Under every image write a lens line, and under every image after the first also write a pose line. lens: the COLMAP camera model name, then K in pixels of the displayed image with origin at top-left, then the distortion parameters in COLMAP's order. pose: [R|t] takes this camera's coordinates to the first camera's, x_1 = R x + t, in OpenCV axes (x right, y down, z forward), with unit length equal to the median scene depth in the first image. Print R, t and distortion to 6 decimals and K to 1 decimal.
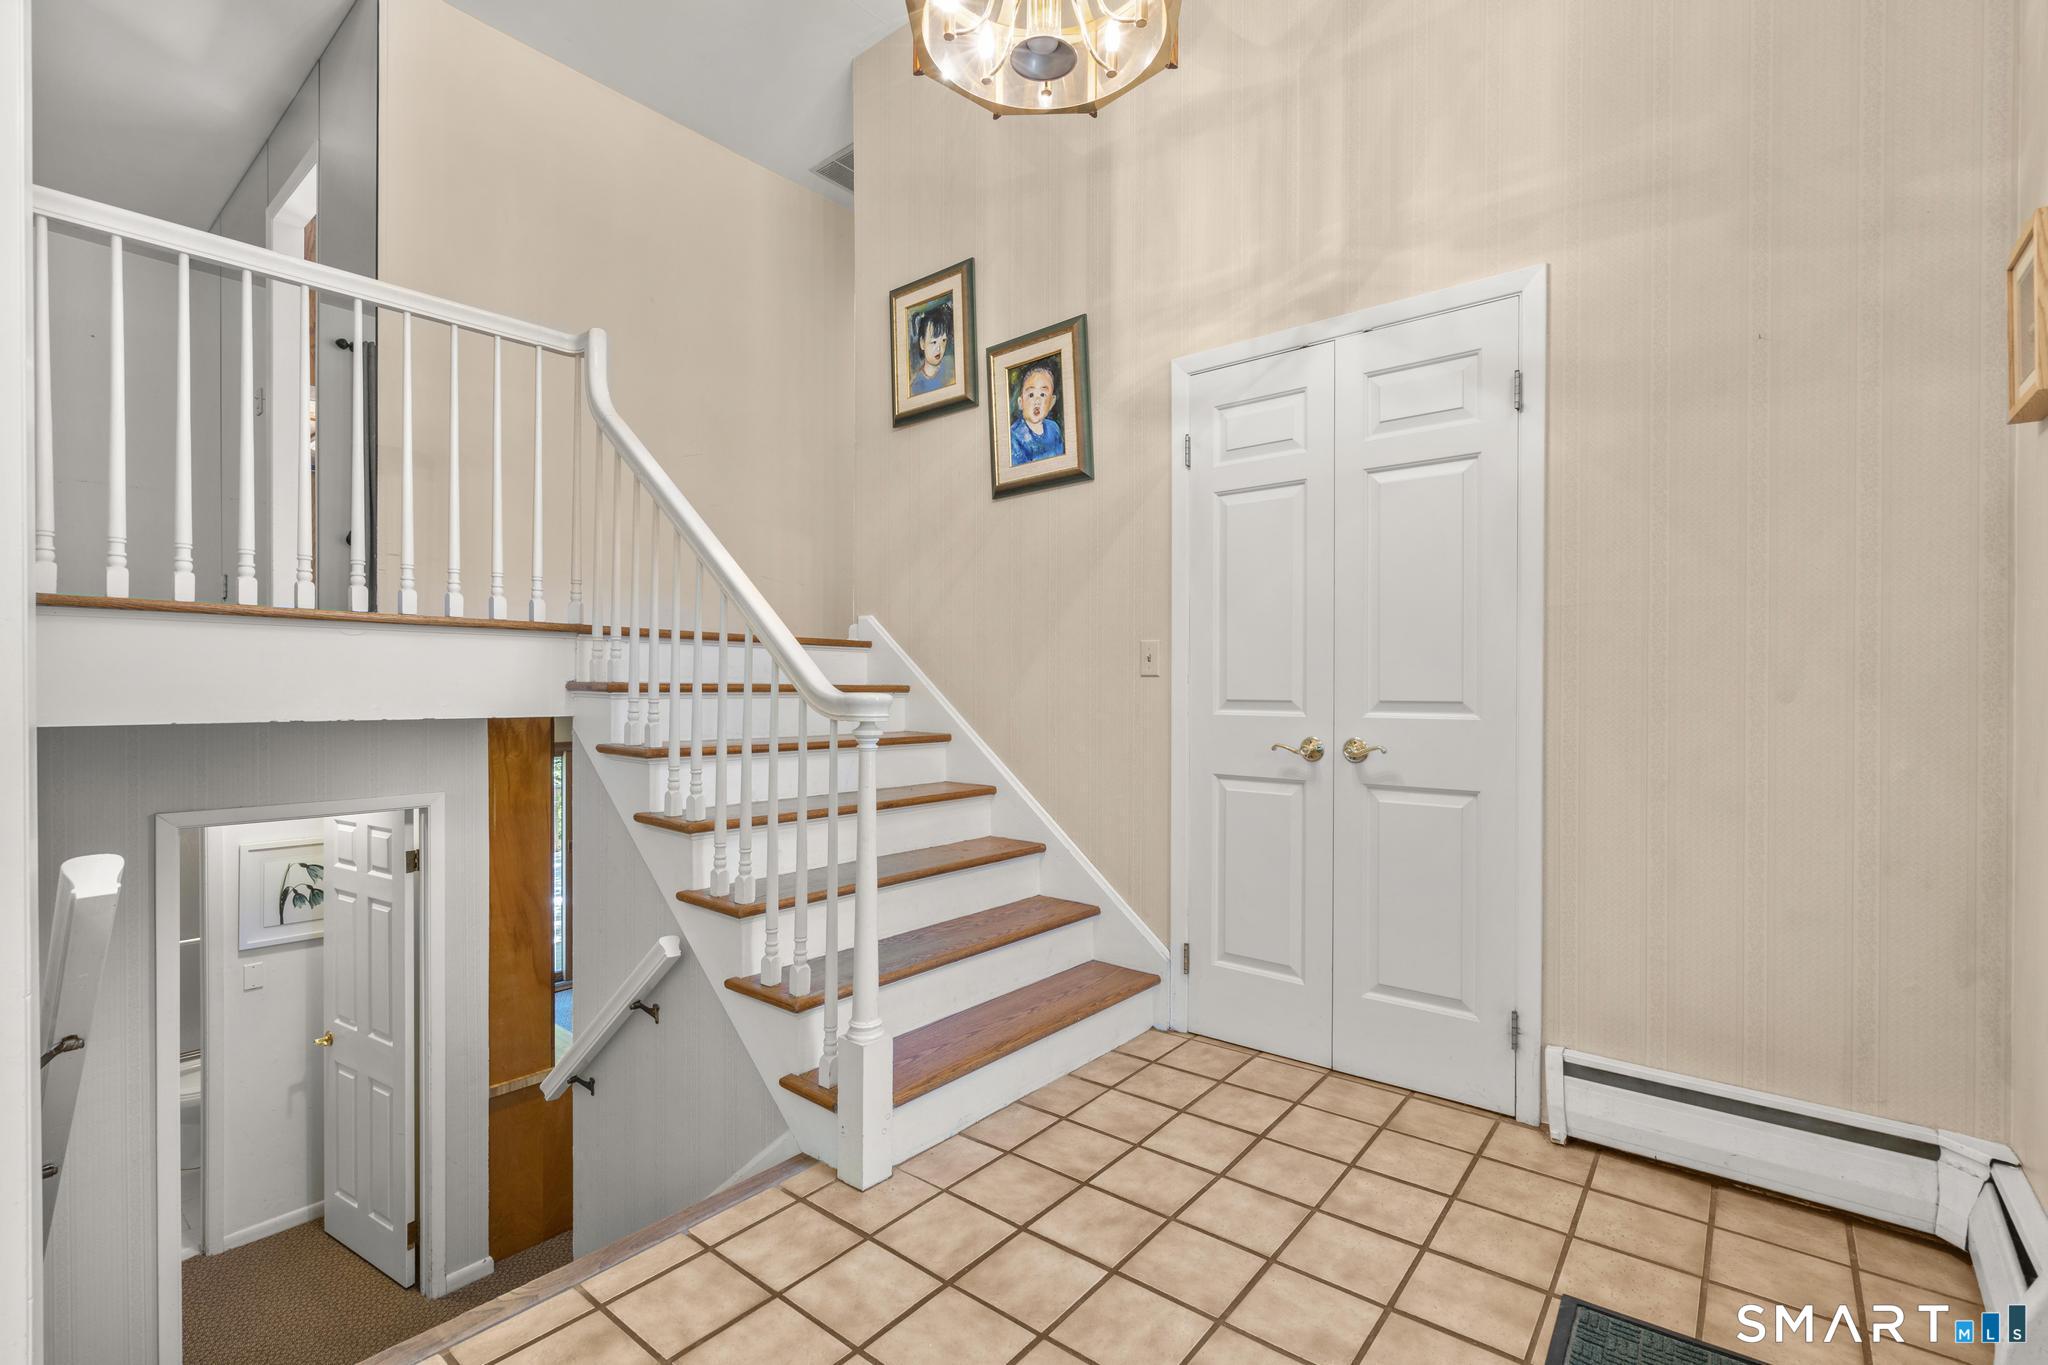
lens RADIAL K [[917.4, 0, 1022.5], [0, 917.4, 688.4], [0, 0, 1]] dist [-0.009205, 0.001247]
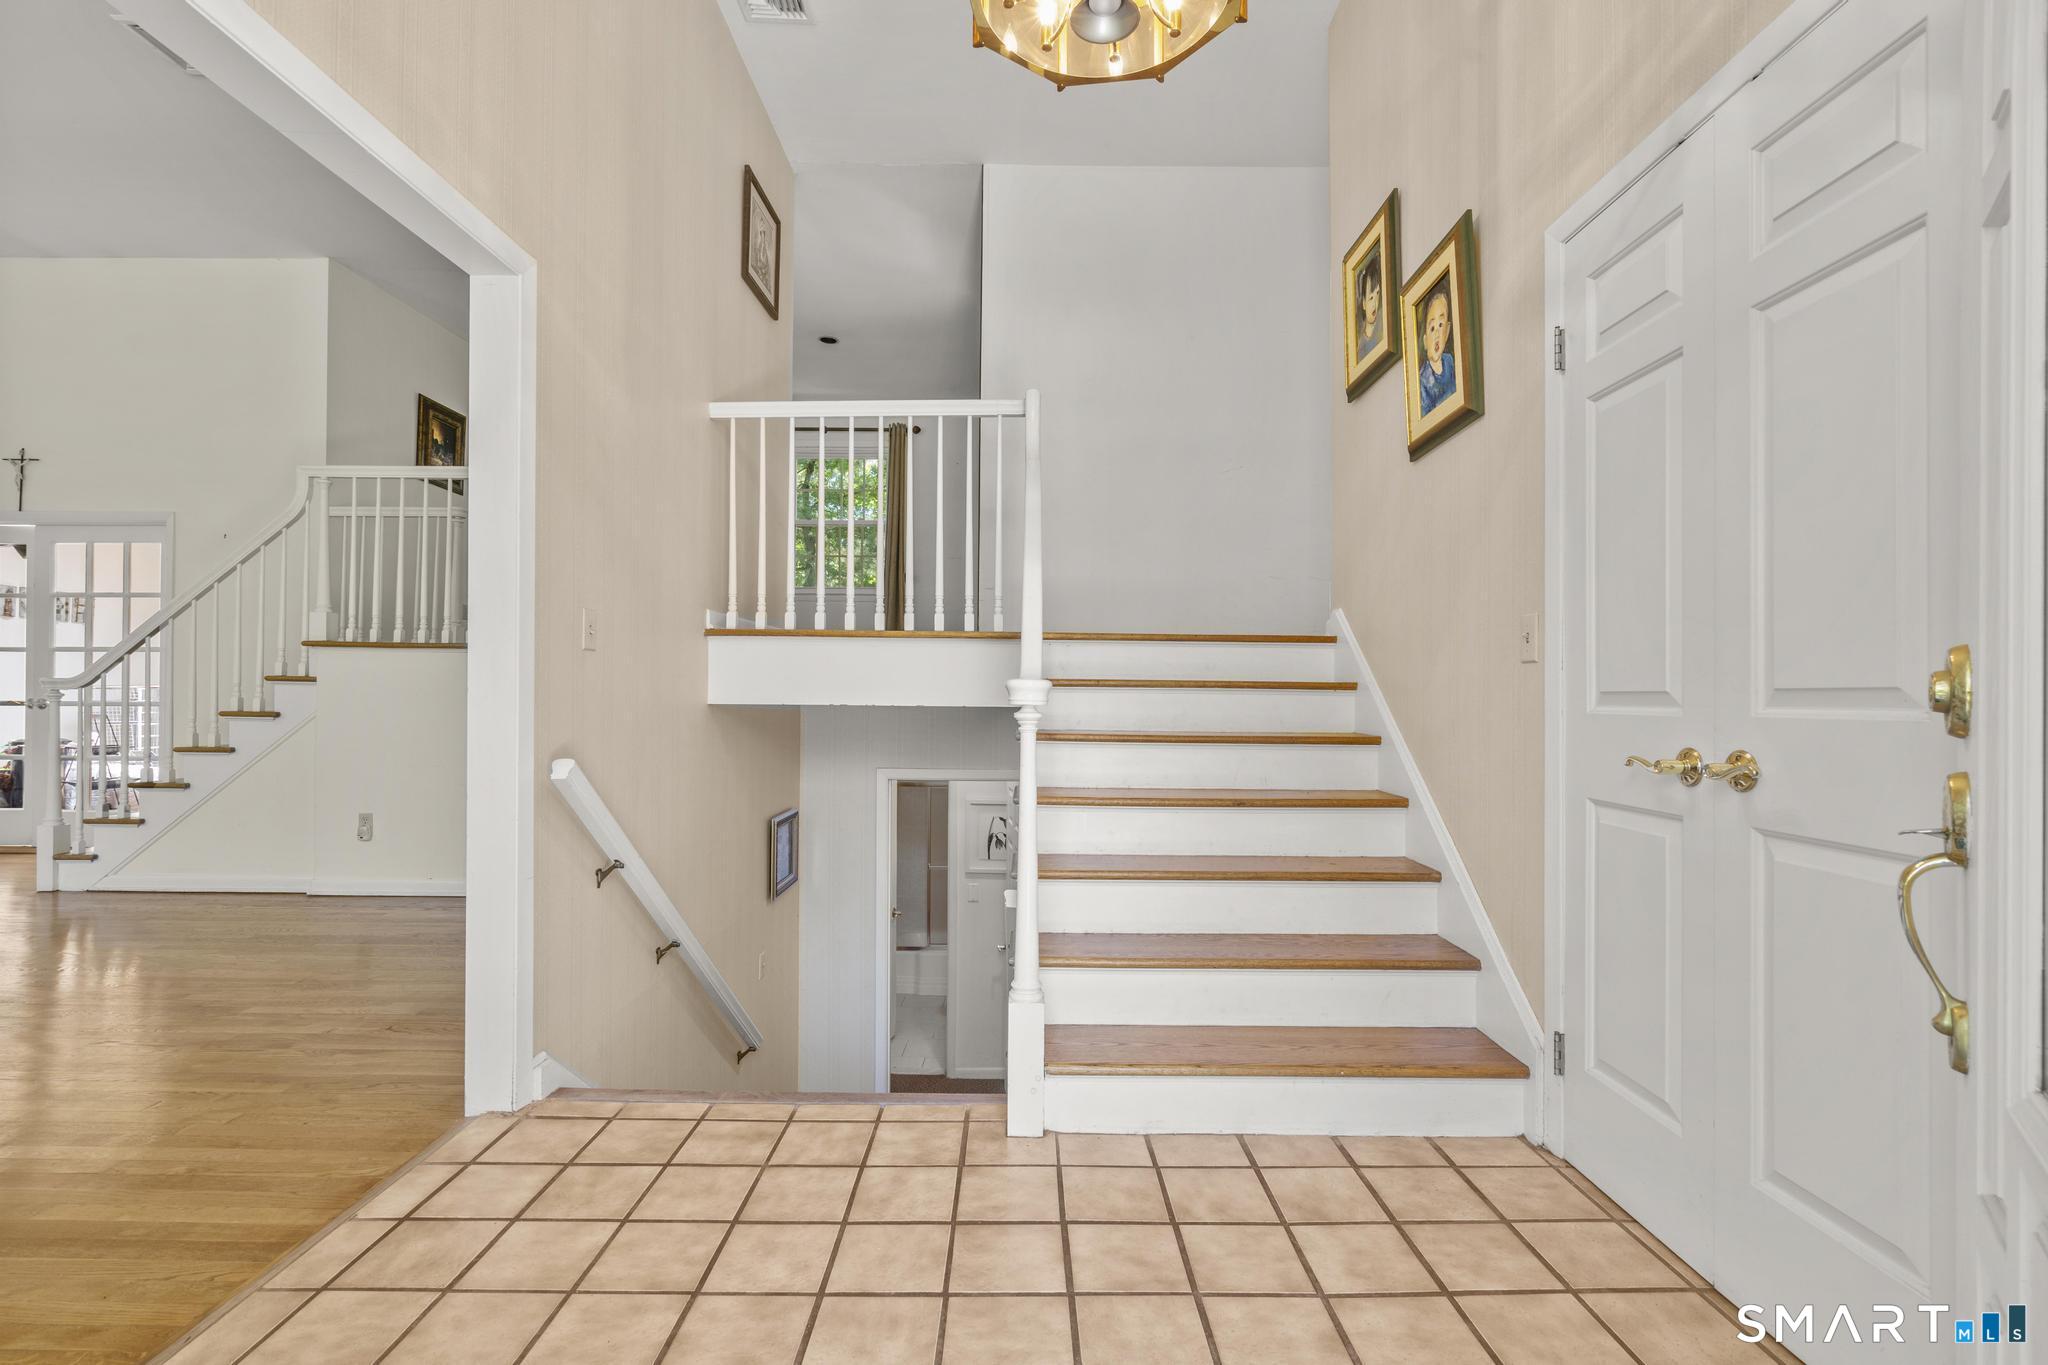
lens RADIAL K [[917.4, 0, 1022.5], [0, 917.4, 688.4], [0, 0, 1]] dist [-0.009205, 0.001247]
pose [[0.630264, -0.005653, -0.776360, 0.479897], [-0.007623, 0.999880, -0.013469, 0.022386], [0.776343, 0.014407, 0.630146, 0.224608]]
